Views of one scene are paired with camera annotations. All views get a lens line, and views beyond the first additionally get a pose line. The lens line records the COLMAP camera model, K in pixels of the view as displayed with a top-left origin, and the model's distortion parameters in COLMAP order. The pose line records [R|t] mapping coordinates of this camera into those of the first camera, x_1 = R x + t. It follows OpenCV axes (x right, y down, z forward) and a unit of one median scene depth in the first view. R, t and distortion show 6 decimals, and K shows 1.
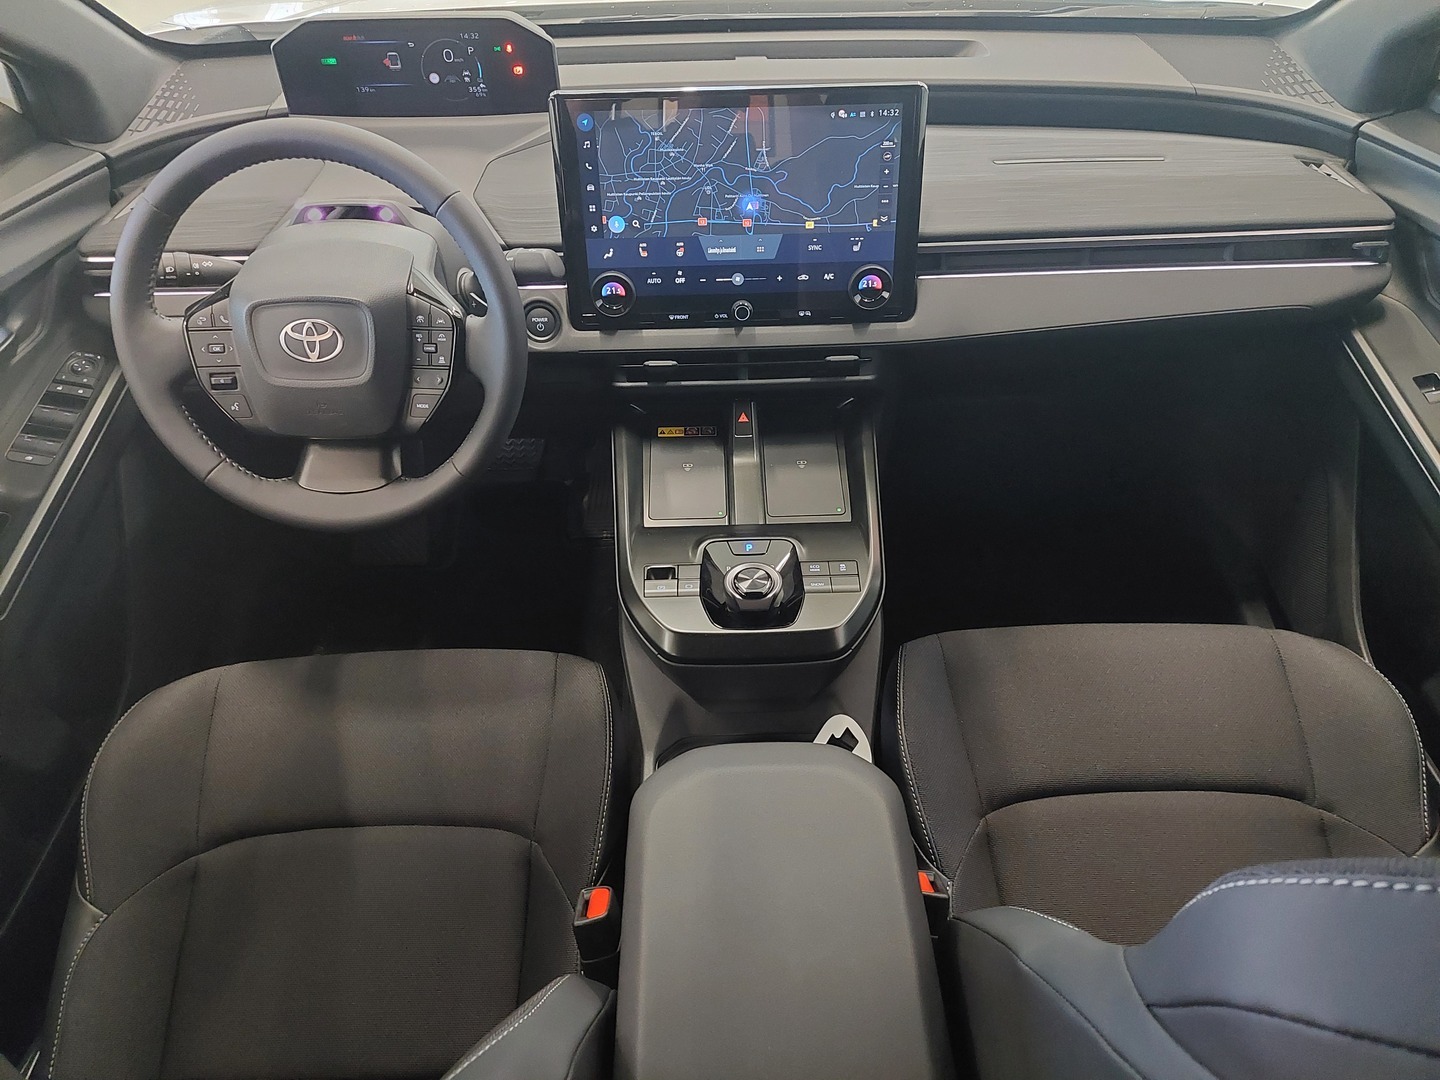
lens RADIAL K [[1032.7, 0, 717.7], [0, 1032.7, 548.3], [0, 0, 1]] dist [0.068912, -0.063064]
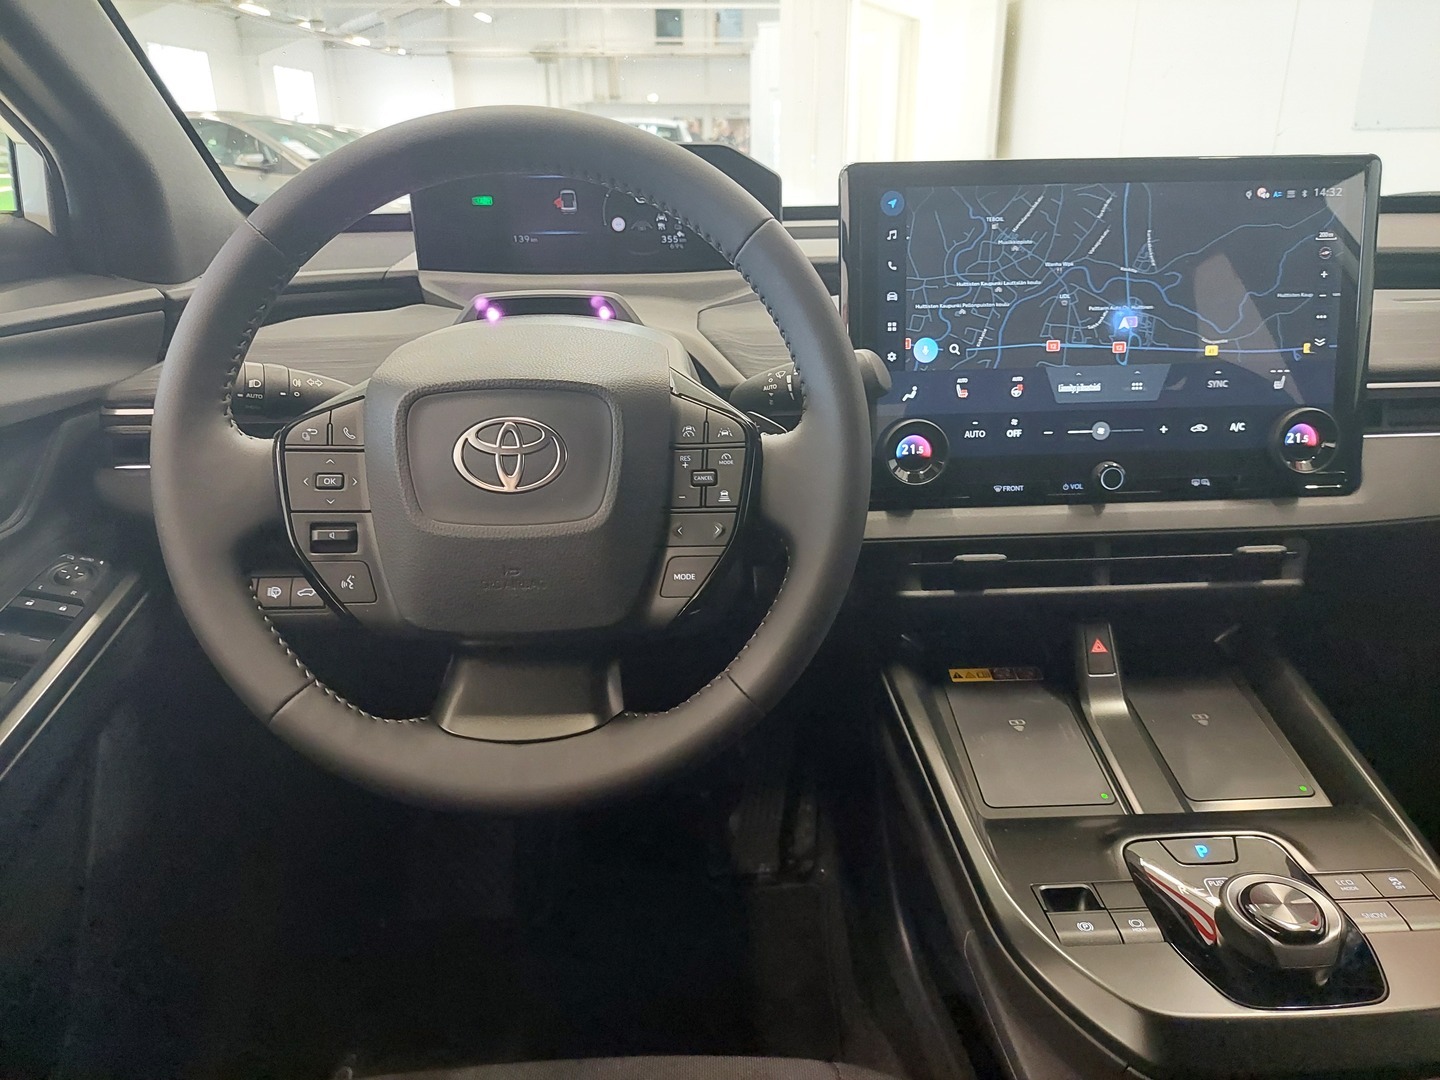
lens RADIAL K [[1038.6, 0, 735.9], [0, 1038.6, 550.1], [0, 0, 1]] dist [0.081519, -0.111562]
pose [[0.999375, -0.004918, 0.035016, -0.233520], [0.016232, 0.943577, -0.330755, 0.029839], [-0.031414, 0.331117, 0.943067, 0.393623]]
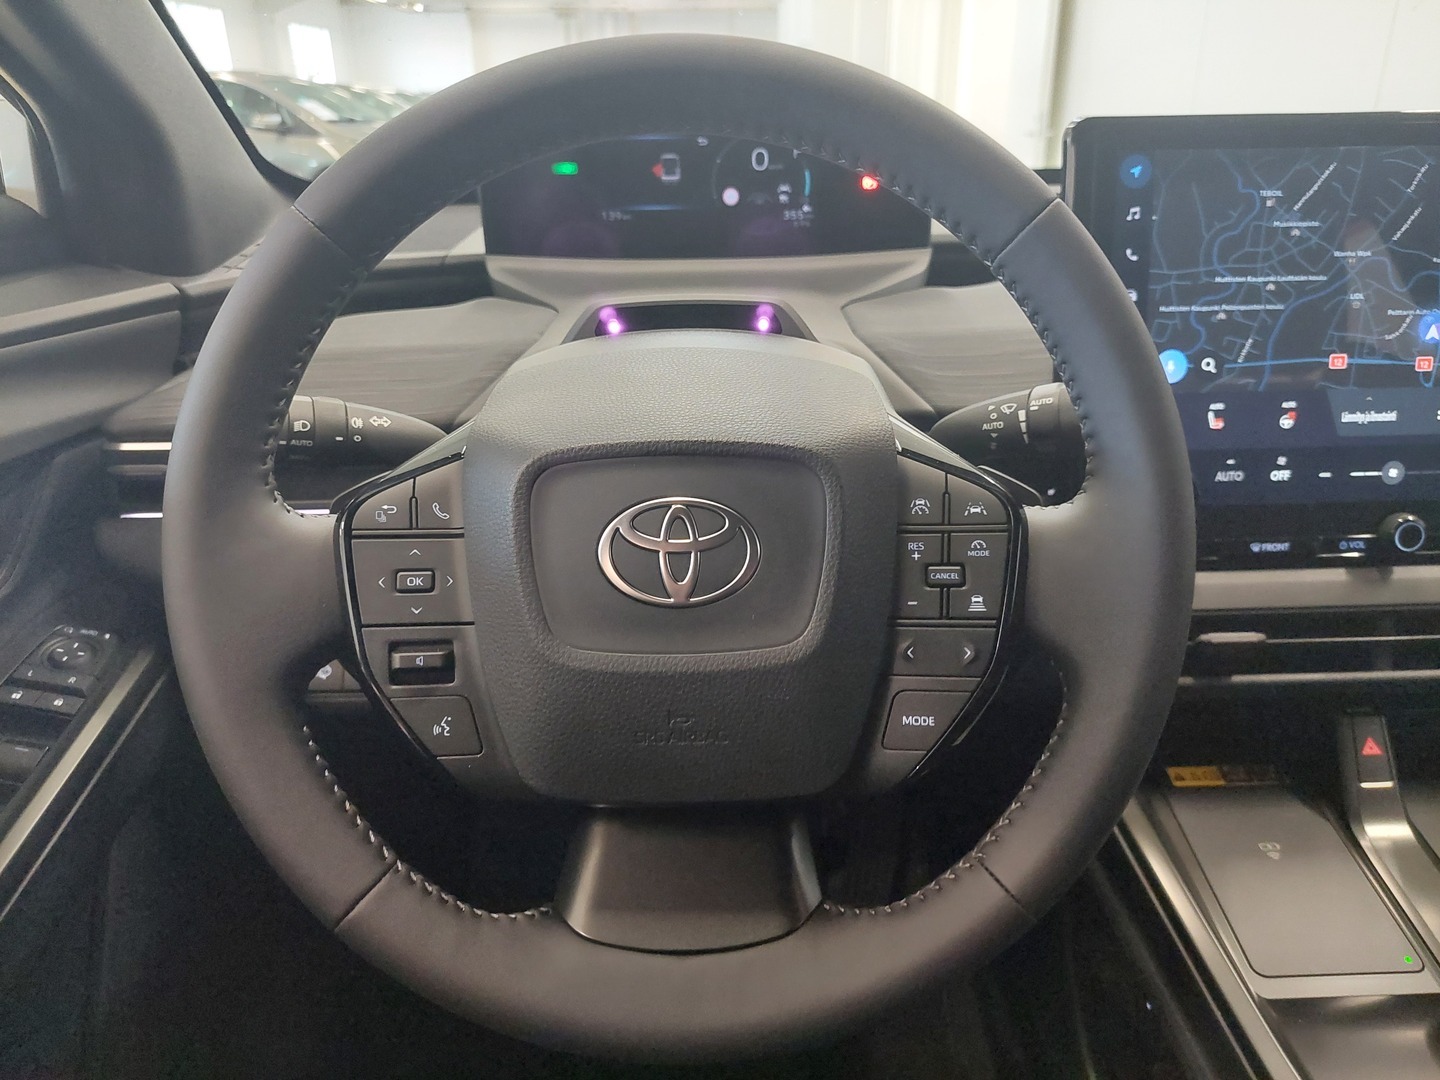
lens RADIAL K [[1059.1, 0, 738.6], [0, 1059.1, 565.8], [0, 0, 1]] dist [0.047544, -0.076006]
pose [[0.999878, -0.001695, 0.015553, -0.302863], [0.006164, 0.956387, -0.292037, -0.064858], [-0.014379, 0.292097, 0.956281, 0.511082]]
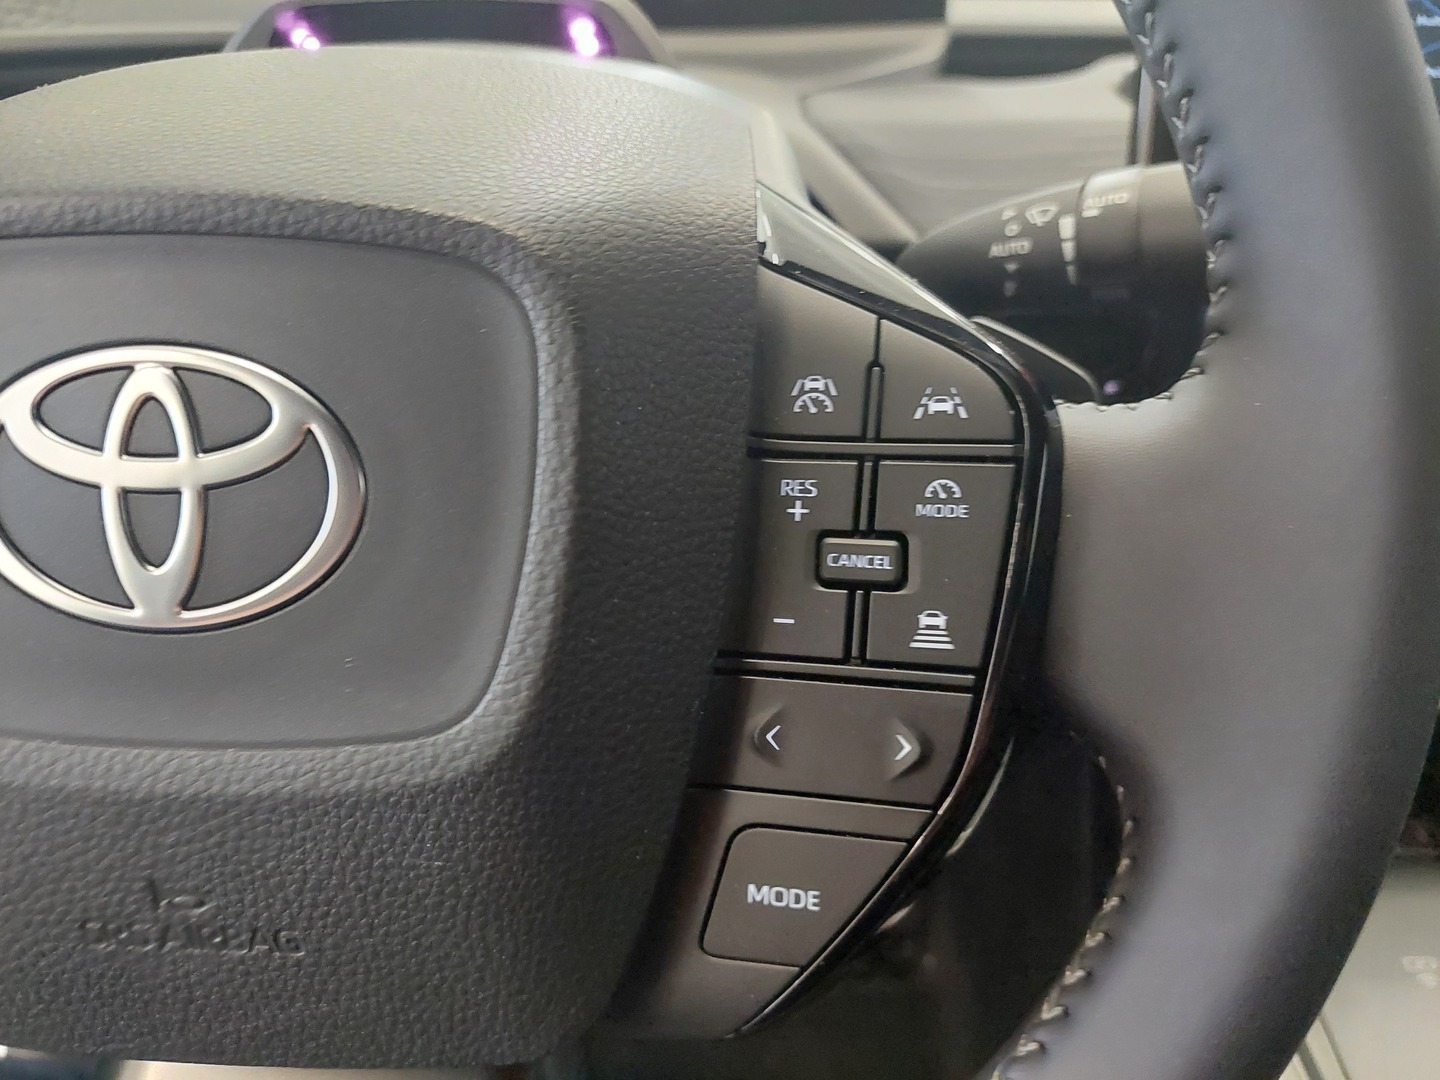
lens RADIAL K [[1121.7, 0, 742.5], [0, 1121.7, 544.1], [0, 0, 1]] dist [0.006549, -0.075651]
pose [[0.999524, 0.030458, -0.004977, -0.246737], [-0.030792, 0.973398, -0.227040, -0.128002], [-0.002070, 0.227085, 0.973873, 0.687853]]
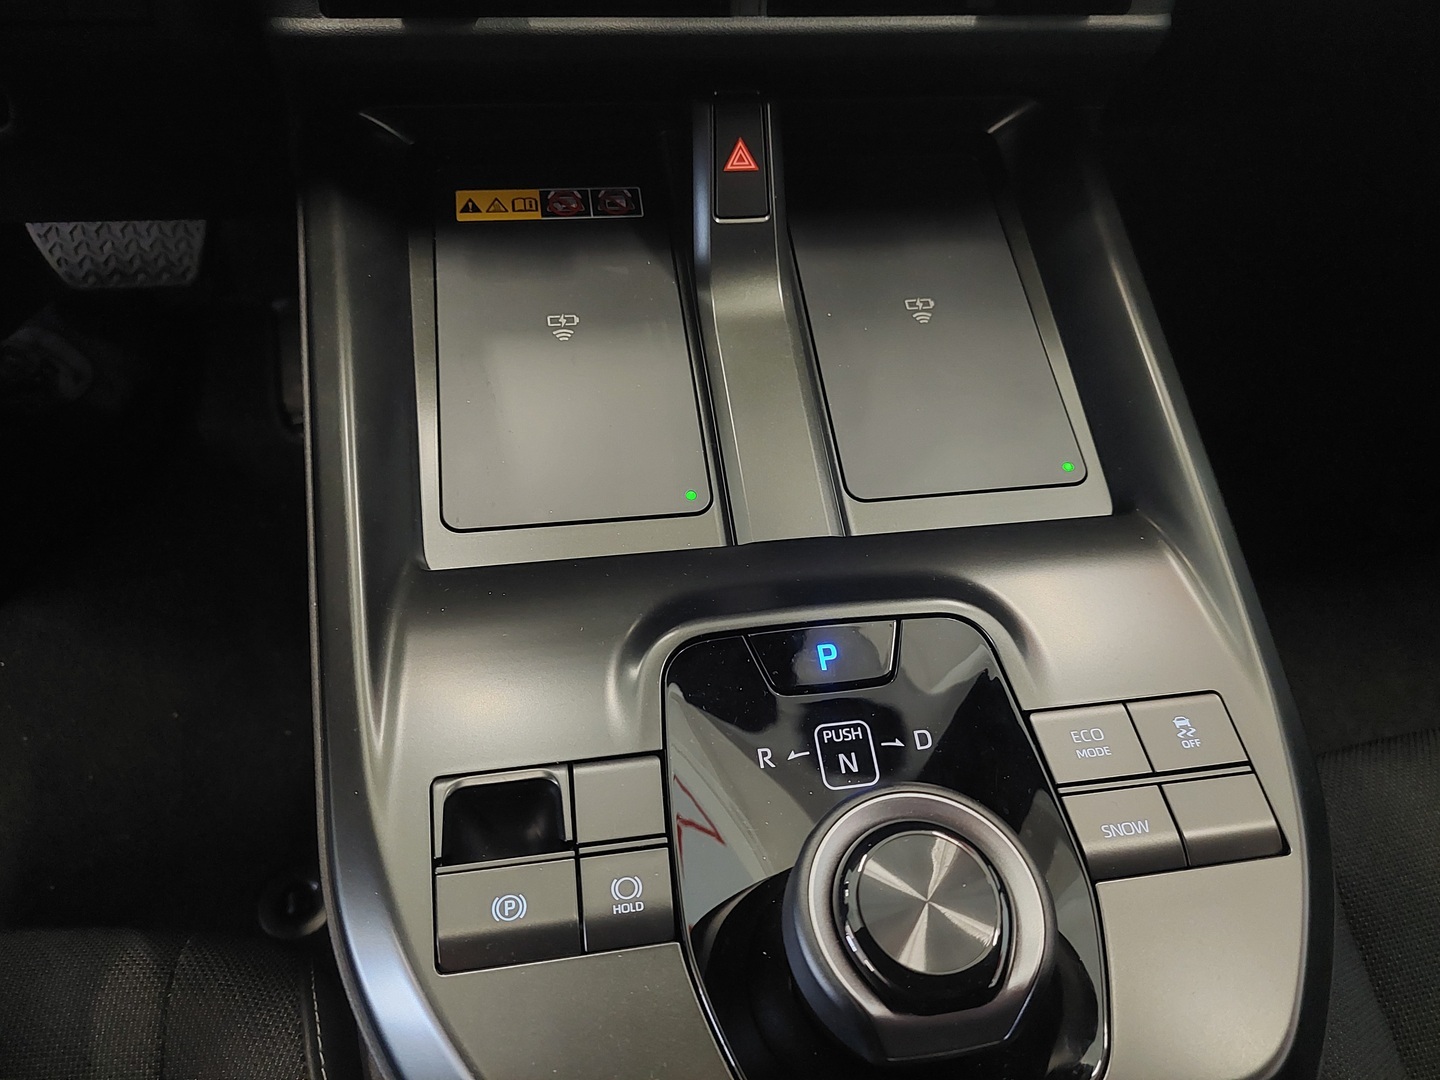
lens RADIAL K [[1054.7, 0, 720.0], [0, 1054.7, 540.0], [0, 0, 1]] dist [0.001418, -0.000404]
pose [[0.985524, -0.053954, 0.160719, -0.038744], [0.018962, 0.977140, 0.211751, -0.086415], [-0.168470, -0.205638, 0.964018, 0.712269]]
